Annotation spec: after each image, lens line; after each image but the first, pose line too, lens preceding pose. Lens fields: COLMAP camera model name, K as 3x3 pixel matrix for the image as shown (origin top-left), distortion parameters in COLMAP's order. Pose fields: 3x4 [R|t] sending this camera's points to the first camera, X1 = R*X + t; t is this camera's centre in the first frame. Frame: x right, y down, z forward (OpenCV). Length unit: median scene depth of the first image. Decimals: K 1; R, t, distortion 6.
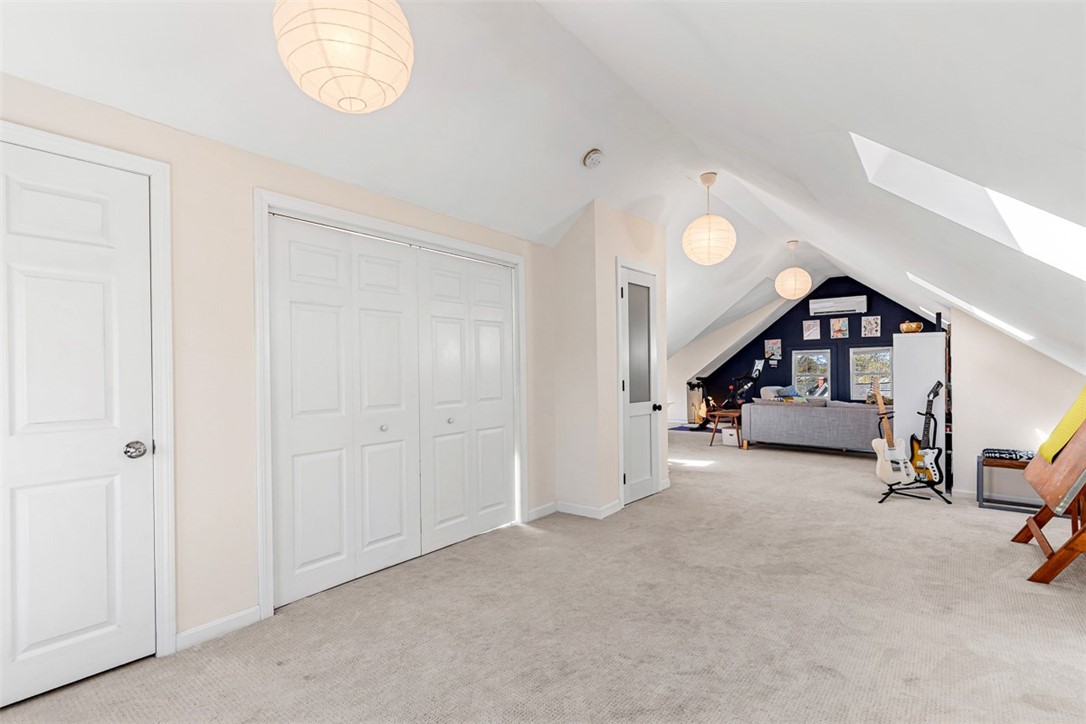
lens RADIAL K [[493.0, 0, 546.3], [0, 493.0, 358.8], [0, 0, 1]] dist [0.002877, 0.000244]
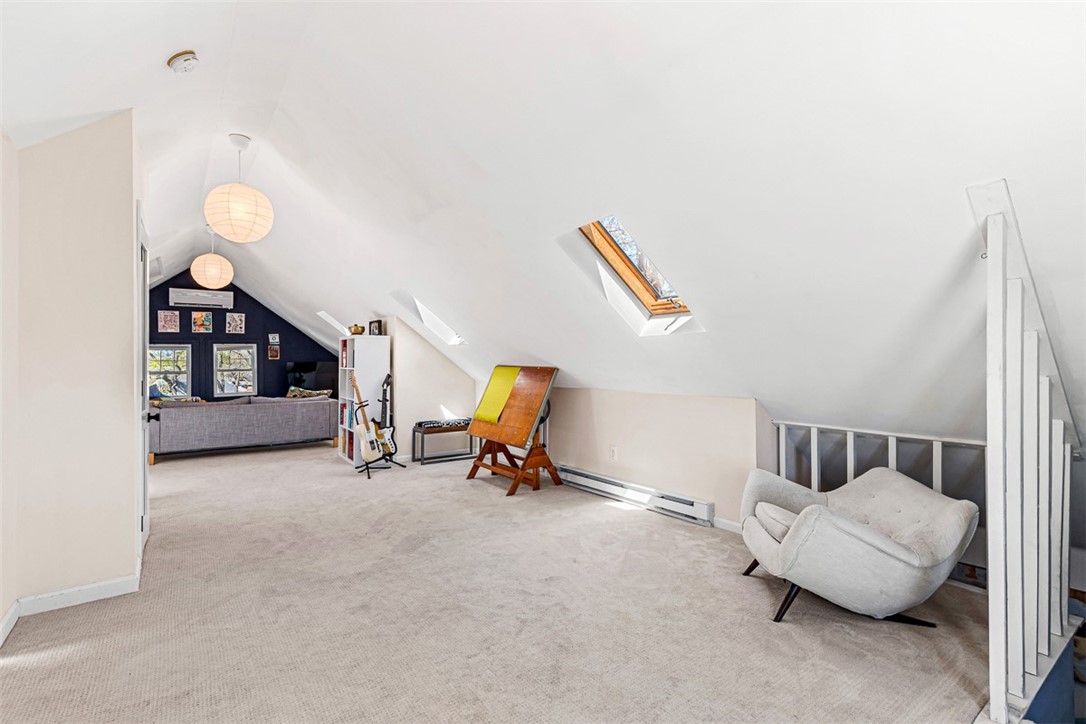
lens RADIAL K [[493.0, 0, 546.3], [0, 493.0, 358.8], [0, 0, 1]] dist [0.002877, 0.000244]
pose [[0.314196, 0.007877, 0.949325, -0.342755], [-0.015032, 0.999881, -0.003321, 0.004484], [-0.949239, -0.013227, 0.314277, 0.258960]]
